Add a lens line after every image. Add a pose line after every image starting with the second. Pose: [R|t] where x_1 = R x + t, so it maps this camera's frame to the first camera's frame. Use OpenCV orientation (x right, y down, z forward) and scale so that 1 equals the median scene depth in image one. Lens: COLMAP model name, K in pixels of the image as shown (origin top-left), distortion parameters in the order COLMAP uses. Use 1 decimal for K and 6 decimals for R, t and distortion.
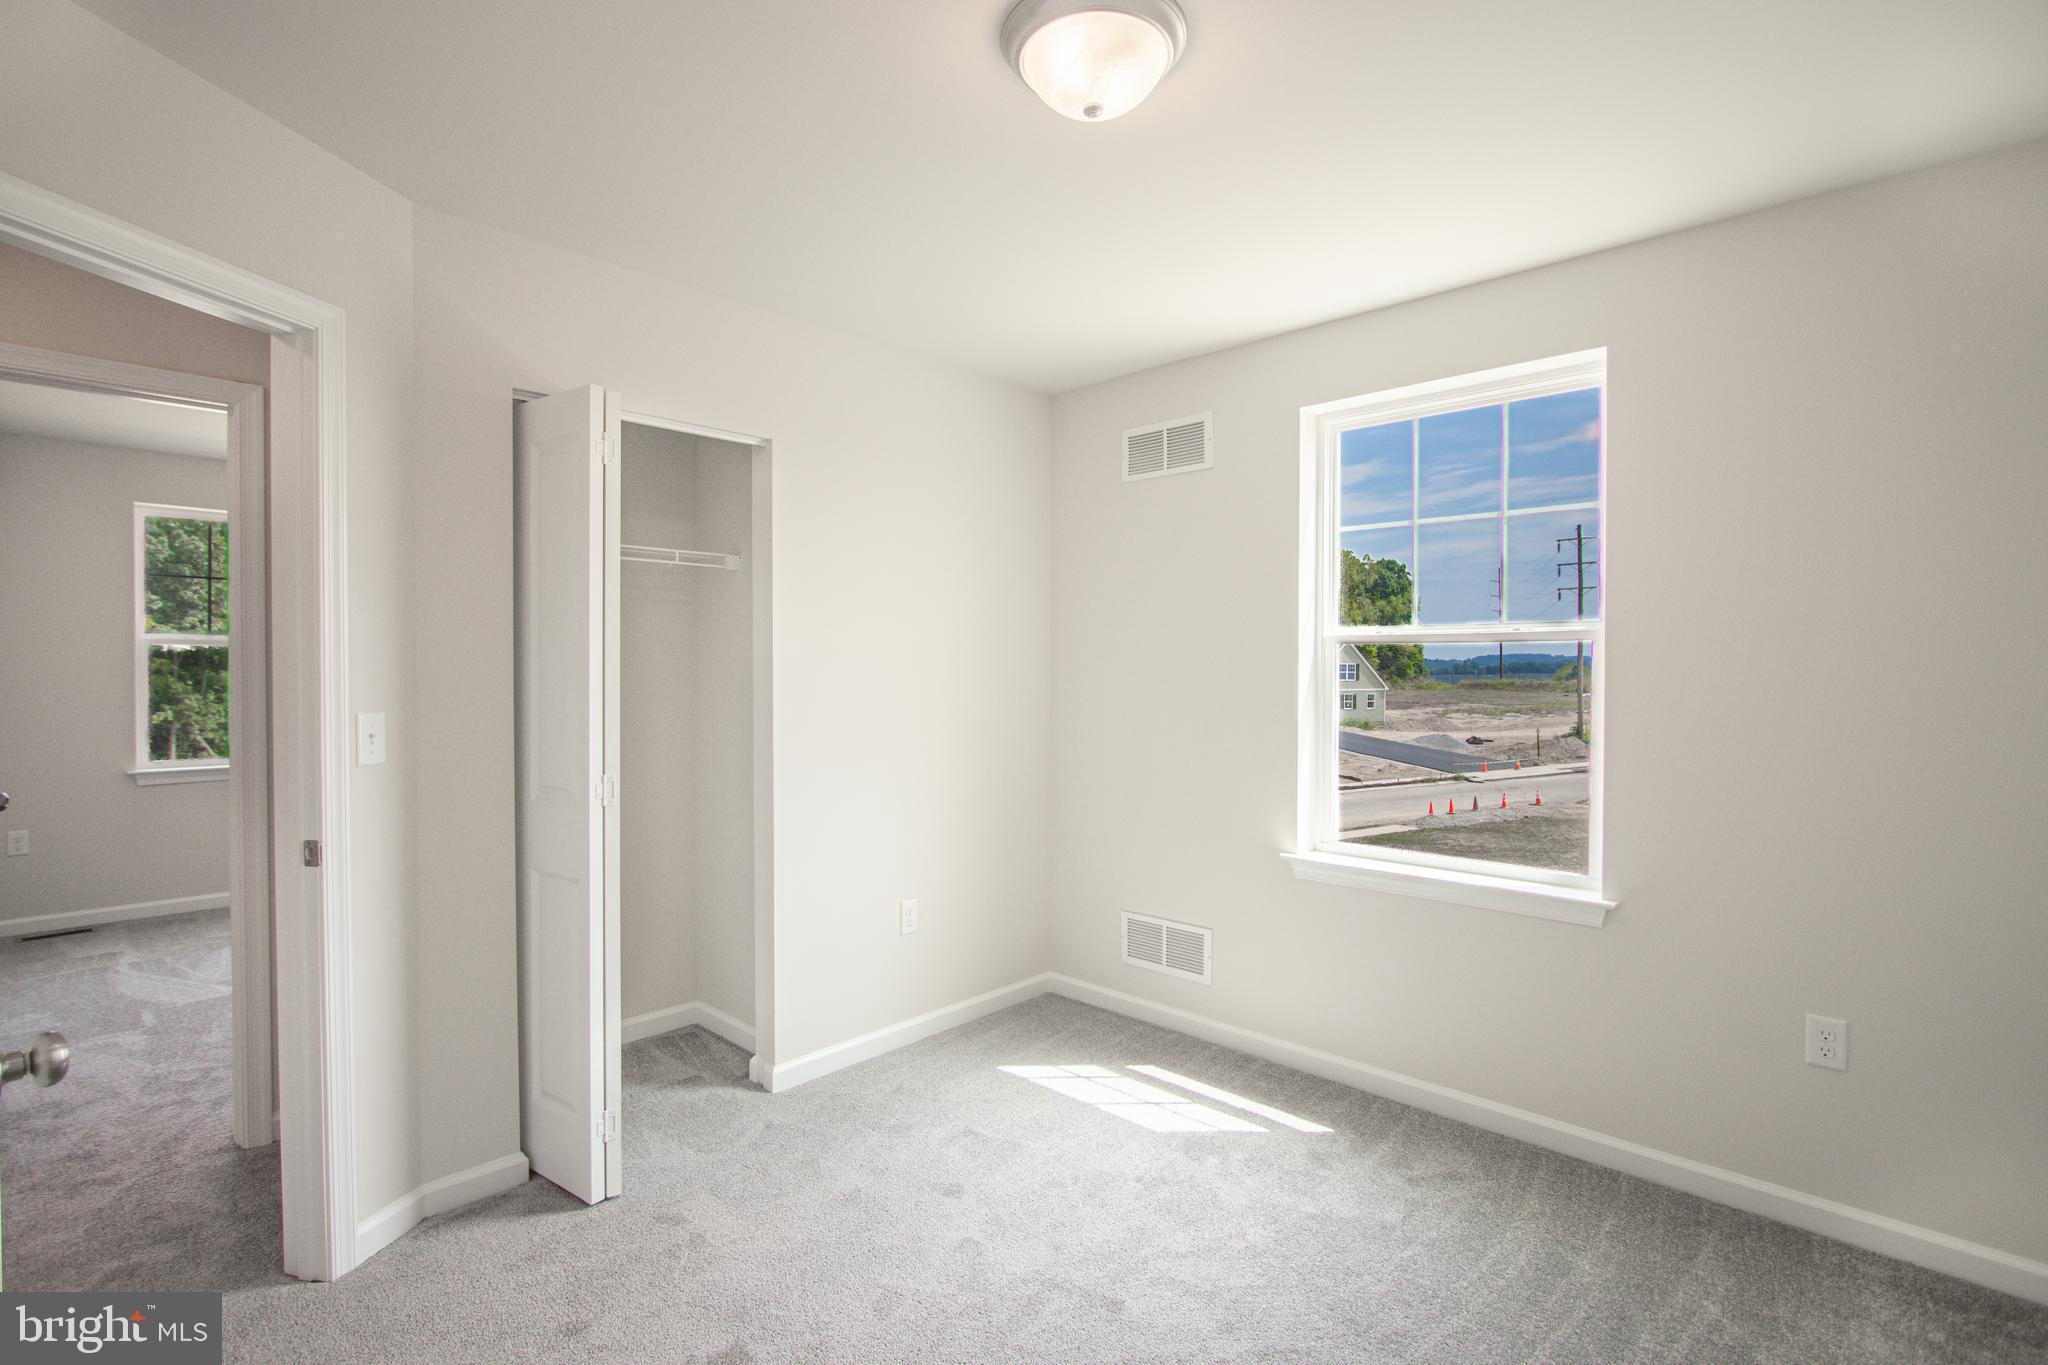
lens RADIAL K [[948.8, 0, 1003.0], [0, 948.8, 679.7], [0, 0, 1]] dist [-0.025509, 0.005501]
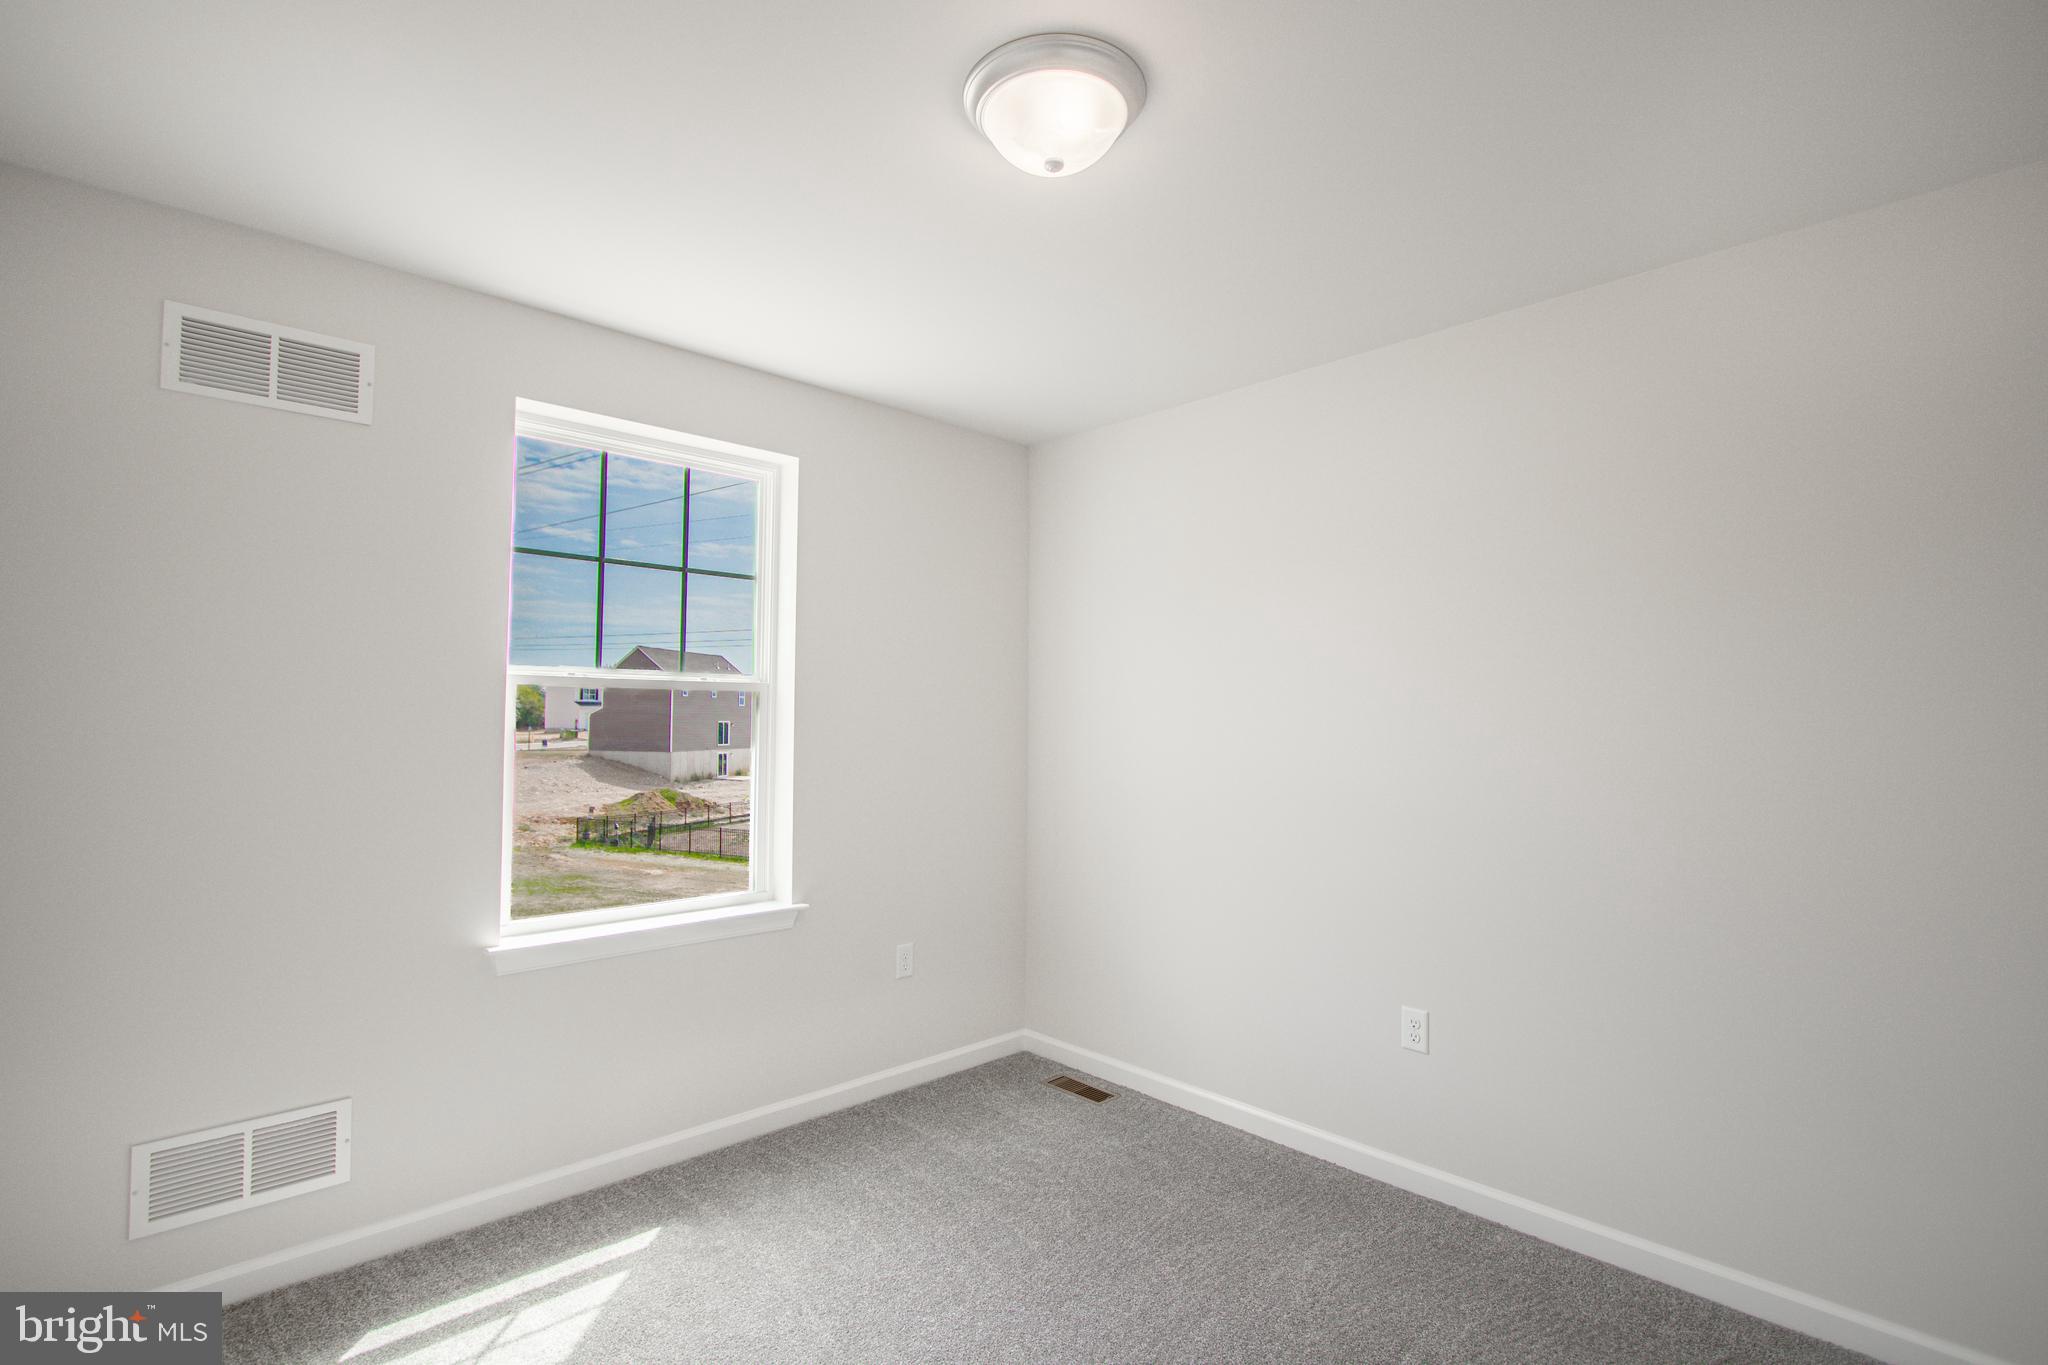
lens RADIAL K [[948.8, 0, 1003.0], [0, 948.8, 679.7], [0, 0, 1]] dist [-0.025509, 0.005501]
pose [[0.042406, 0.032733, 0.998564, -0.511713], [0.001371, 0.999460, -0.032820, -0.015670], [-0.999100, 0.002761, 0.042338, 0.584875]]
